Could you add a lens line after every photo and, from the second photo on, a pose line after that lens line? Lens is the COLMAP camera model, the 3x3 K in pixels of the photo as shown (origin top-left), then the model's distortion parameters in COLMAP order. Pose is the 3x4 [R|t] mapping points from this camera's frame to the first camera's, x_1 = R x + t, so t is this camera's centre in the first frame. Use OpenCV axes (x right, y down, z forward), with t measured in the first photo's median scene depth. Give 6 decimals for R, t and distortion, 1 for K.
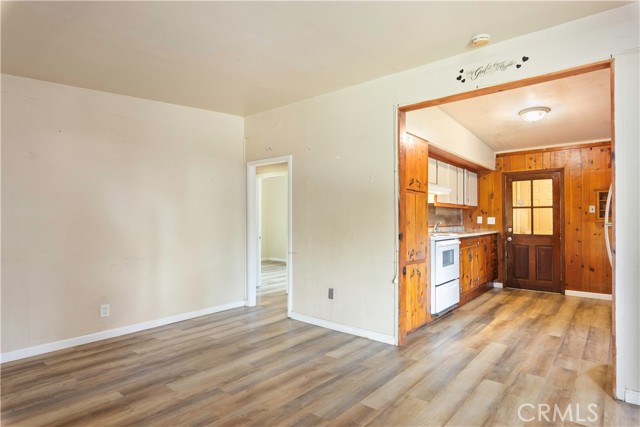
lens RADIAL K [[351.5, 0, 321.7], [0, 351.5, 215.0], [0, 0, 1]] dist [-0.005223, -0.000261]
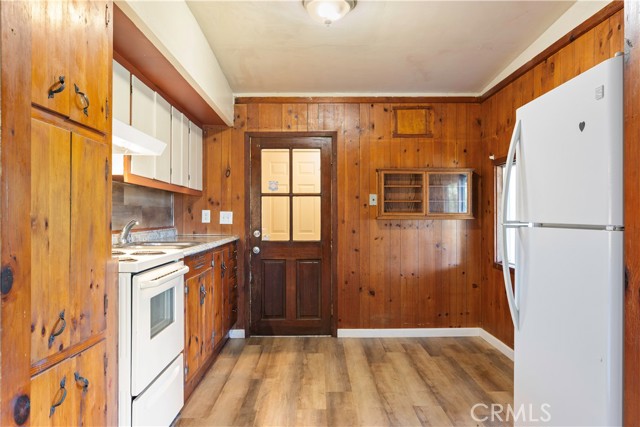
lens RADIAL K [[481.6, 0, 321.2], [0, 481.6, 214.2], [0, 0, 1]] dist [-0.012916, 0.000583]
pose [[0.748873, 0.003545, 0.662704, 0.108908], [-0.008570, 0.999954, 0.004336, 0.007065], [-0.662658, -0.008926, 0.748869, 0.385058]]
